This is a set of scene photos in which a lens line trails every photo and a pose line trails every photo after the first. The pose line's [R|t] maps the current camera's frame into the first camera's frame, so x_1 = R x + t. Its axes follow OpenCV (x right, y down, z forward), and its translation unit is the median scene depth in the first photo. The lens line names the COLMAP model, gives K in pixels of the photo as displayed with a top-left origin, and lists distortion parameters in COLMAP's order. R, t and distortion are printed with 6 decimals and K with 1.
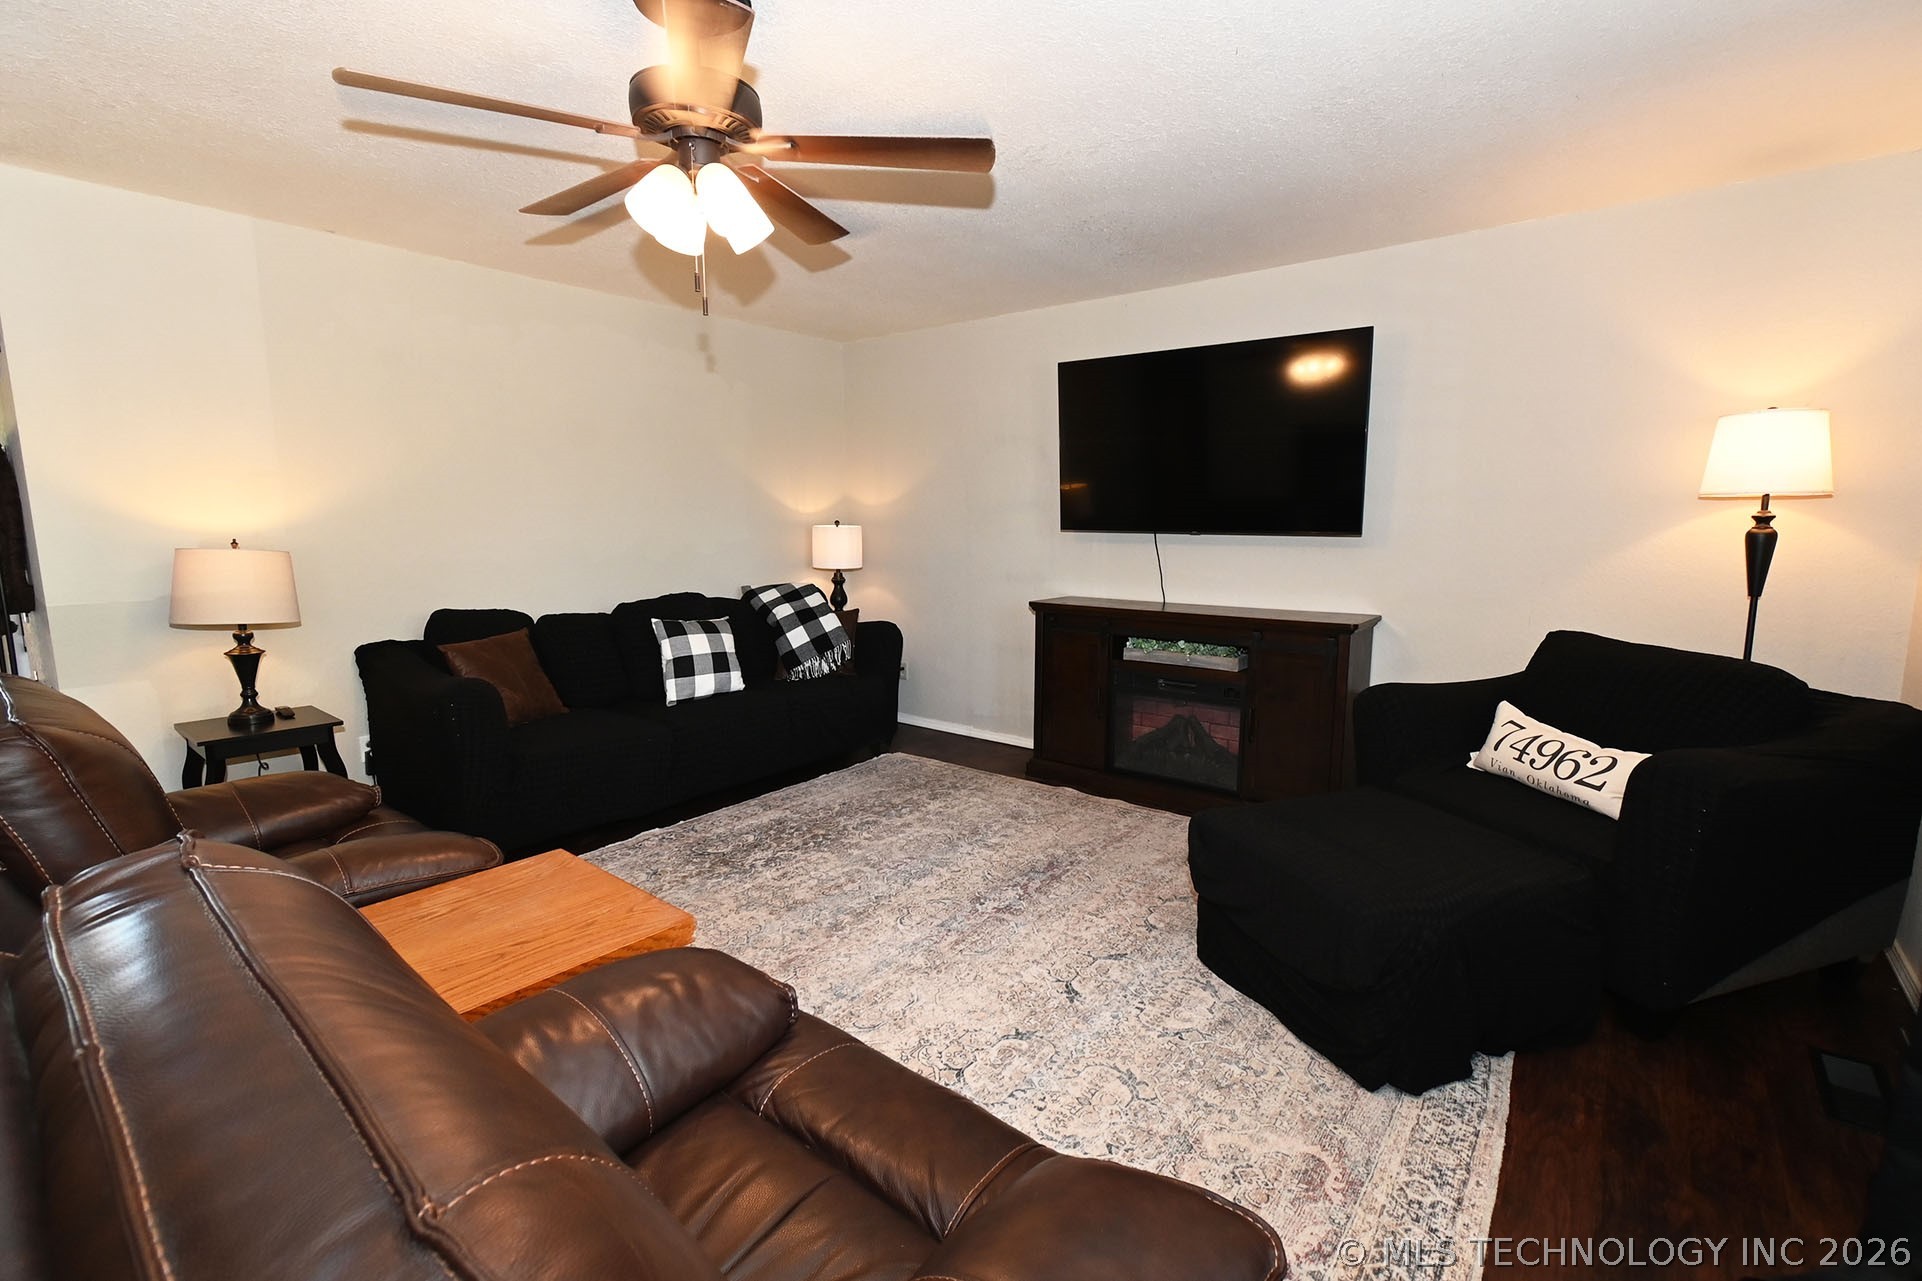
lens RADIAL K [[864.7, 0, 961.0], [0, 864.7, 640.5], [0, 0, 1]] dist [0.003601, 0.000066]
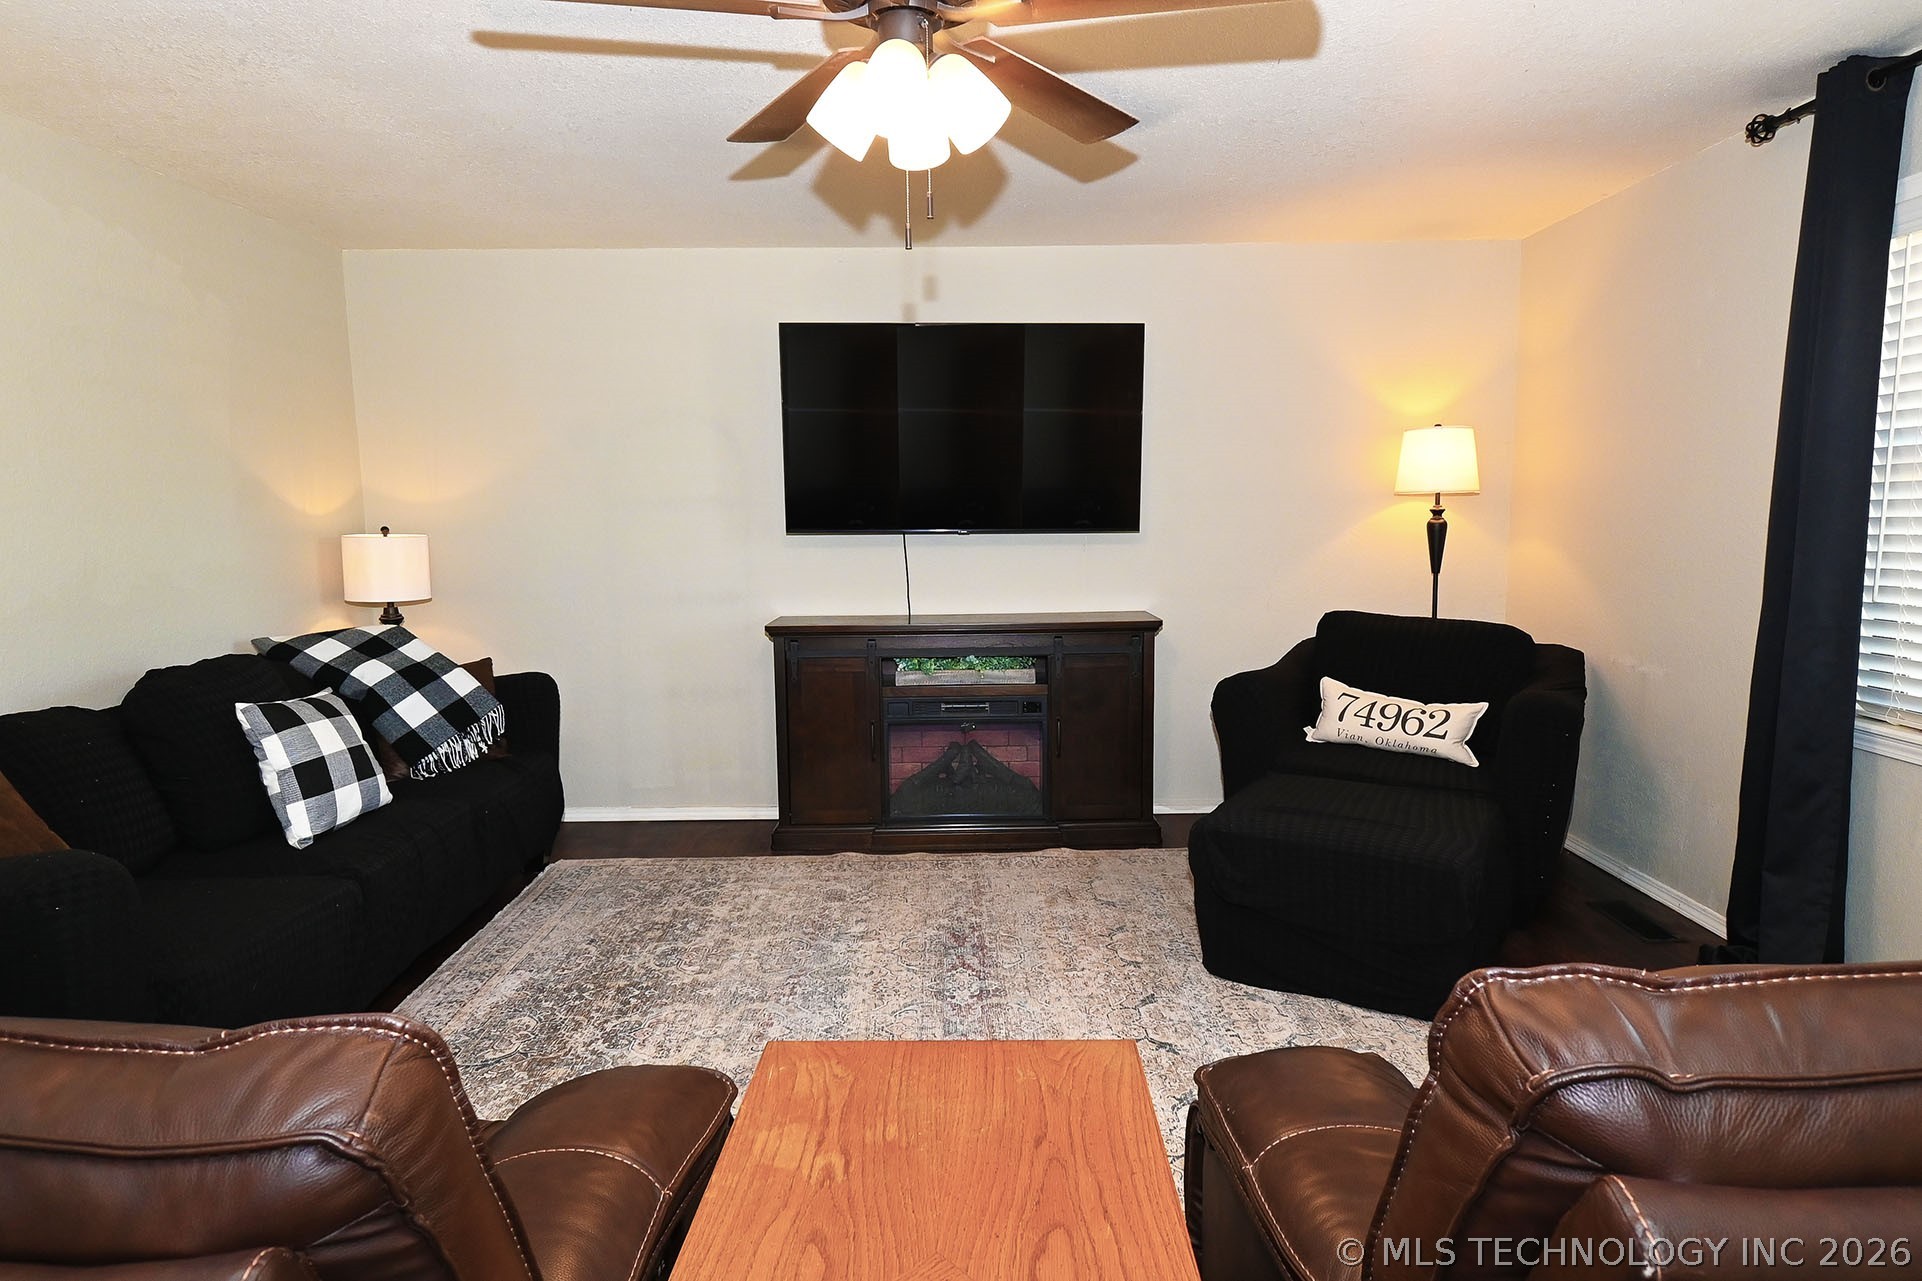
lens RADIAL K [[1097.6, 0, 961.0], [0, 1097.6, 640.5], [0, 0, 1]] dist [-0.001958, 0.000219]
pose [[0.777923, -0.083410, 0.622799, -0.435794], [0.099505, 0.994997, 0.008969, -0.025795], [-0.620431, 0.054995, 0.782330, 0.133813]]
